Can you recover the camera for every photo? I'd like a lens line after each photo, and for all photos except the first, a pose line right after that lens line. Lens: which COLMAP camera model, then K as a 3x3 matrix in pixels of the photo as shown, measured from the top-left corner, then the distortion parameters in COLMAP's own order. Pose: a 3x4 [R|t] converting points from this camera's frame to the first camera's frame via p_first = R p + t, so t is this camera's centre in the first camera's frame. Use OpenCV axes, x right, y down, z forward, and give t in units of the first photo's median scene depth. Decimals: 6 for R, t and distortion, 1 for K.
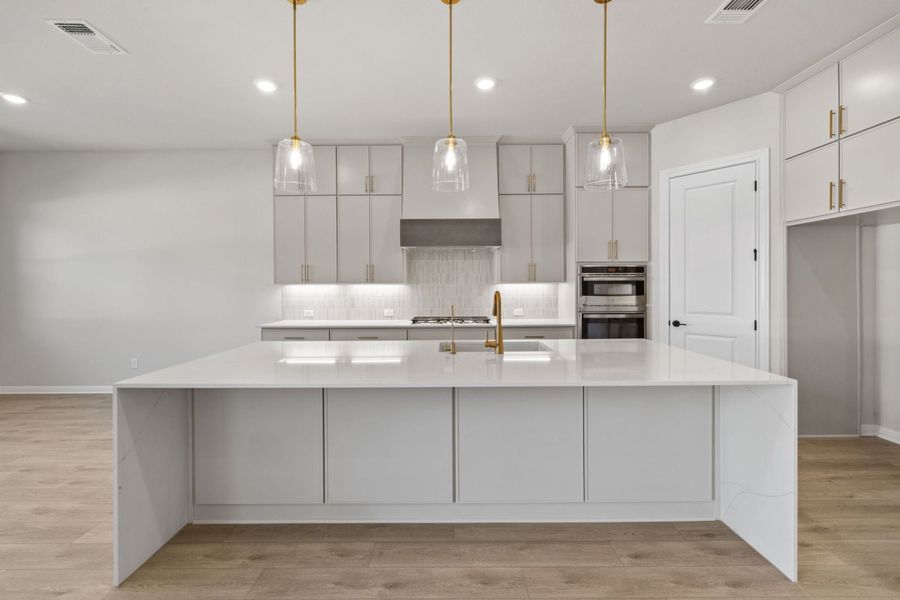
lens RADIAL K [[378.1, 0, 449.9], [0, 378.1, 289.3], [0, 0, 1]] dist [0.002418, -0.001819]
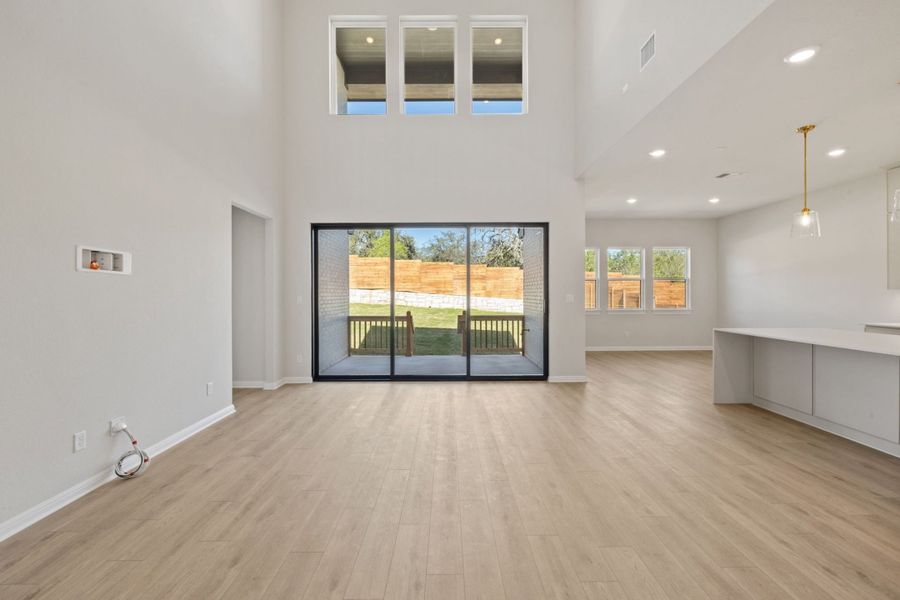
lens RADIAL K [[378.1, 0, 446.6], [0, 378.1, 293.6], [0, 0, 1]] dist [0.002418, -0.001819]
pose [[-0.000692, 0.004973, -0.999987, 0.759864], [-0.004030, 0.999980, 0.004976, -0.002188], [0.999992, 0.004033, -0.000672, -0.380097]]
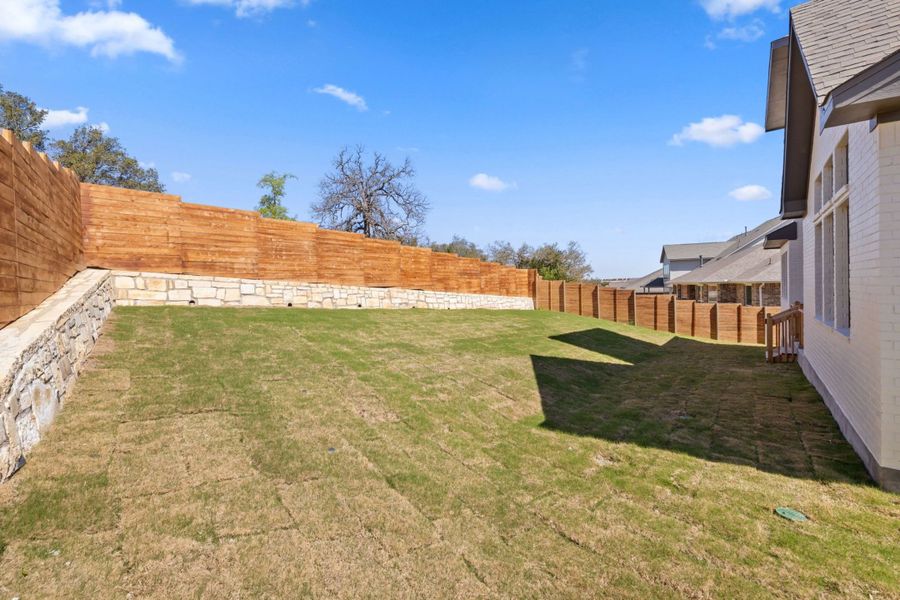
lens RADIAL K [[378.1, 0, 440.1], [0, 378.1, 291.1], [0, 0, 1]] dist [0.002418, -0.001819]
pose [[0.758678, -0.003673, -0.651456, -1.647395], [0.011916, 0.999895, 0.008240, -0.018995], [0.651357, -0.014015, 0.758642, -3.603840]]
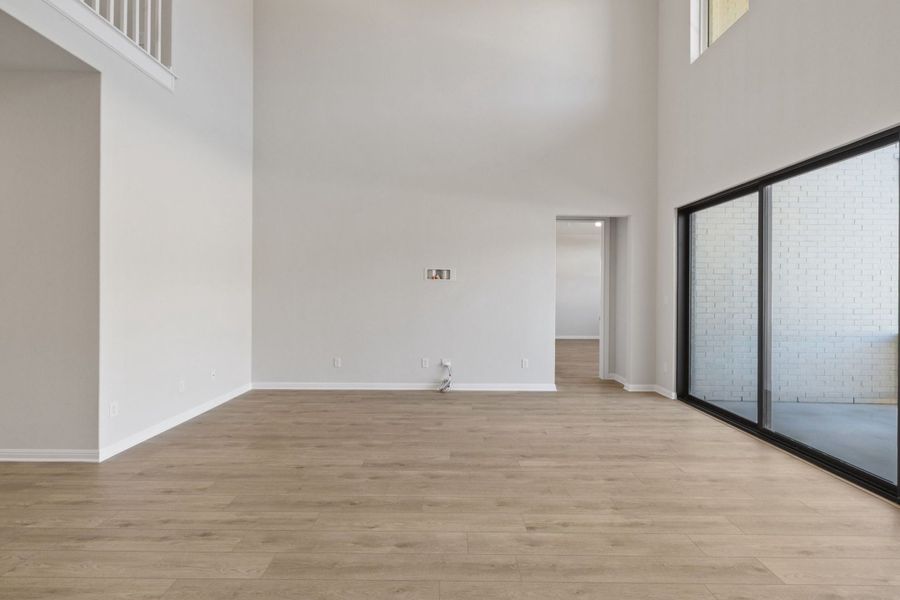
lens RADIAL K [[378.1, 0, 450.6], [0, 378.1, 293.5], [0, 0, 1]] dist [0.002418, -0.001819]
pose [[-0.999988, 0.000353, 0.004813, 0.042537], [0.000402, 0.999948, 0.010217, -0.003062], [-0.004809, 0.010219, -0.999936, 0.297377]]
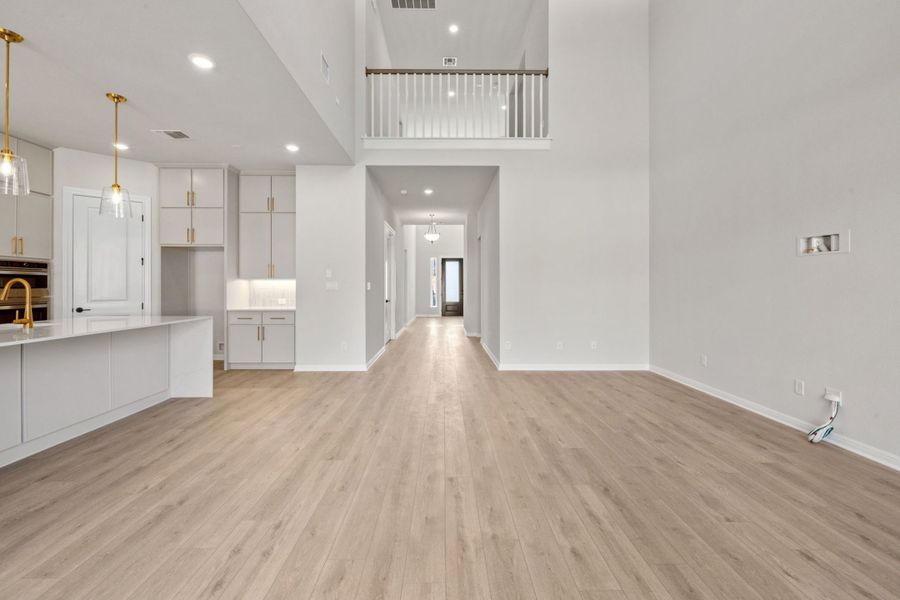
lens RADIAL K [[378.1, 0, 444.2], [0, 378.1, 285.7], [0, 0, 1]] dist [0.002418, -0.001819]
pose [[-0.002964, 0.010532, 0.999940, -0.673140], [0.007735, 0.999915, -0.010509, 0.031502], [-0.999966, 0.007703, -0.003045, -0.223233]]
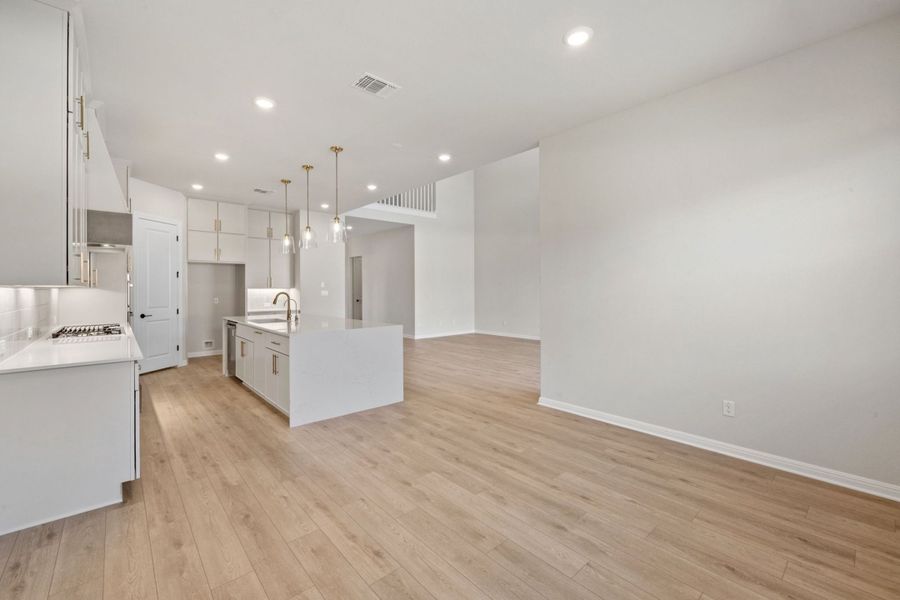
lens RADIAL K [[378.1, 0, 440.4], [0, 378.1, 291.6], [0, 0, 1]] dist [0.002418, -0.001819]
pose [[-0.644407, 0.002022, 0.764680, -1.297554], [0.012849, 0.999884, 0.008184, -0.002861], [-0.764574, 0.015100, -0.644359, 1.050628]]
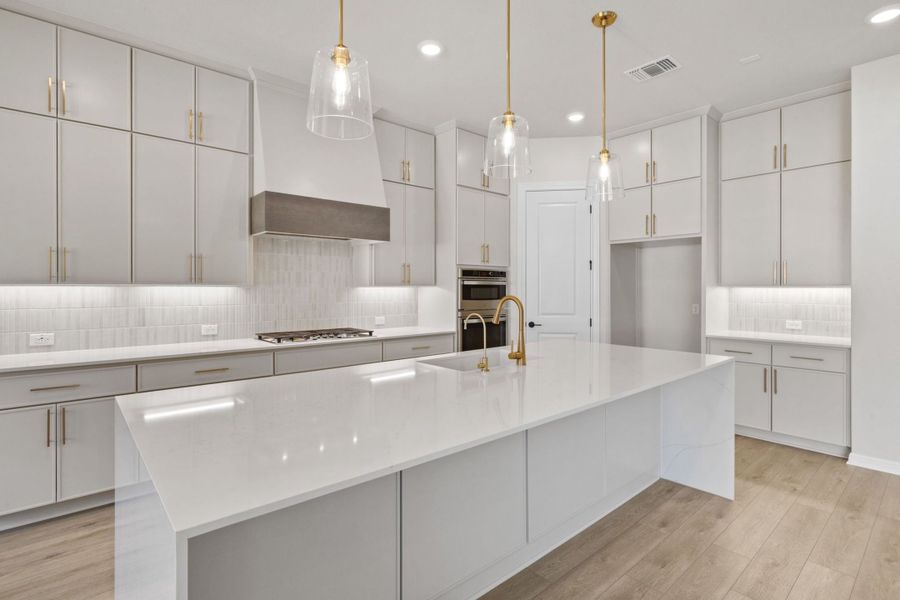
lens RADIAL K [[438.2, 0, 450.9], [0, 438.2, 290.6], [0, 0, 1]] dist [-0.003433, -0.000011]
pose [[0.754929, 0.002497, 0.655802, -0.405777], [0.001098, 0.999987, -0.005072, -0.001651], [-0.655806, 0.004549, 0.754916, 0.191865]]
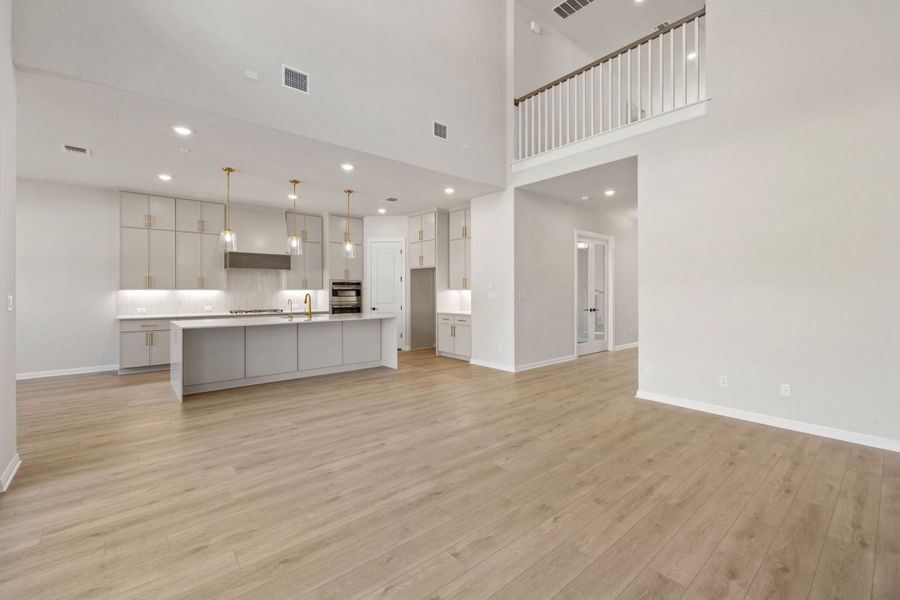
lens RADIAL K [[378.1, 0, 448.0], [0, 378.1, 294.2], [0, 0, 1]] dist [0.002418, -0.001819]
pose [[0.763327, -0.000812, 0.646012, -0.490337], [0.001766, 0.999998, -0.000830, 0.007839], [-0.646010, 0.001774, 0.763327, -0.953078]]
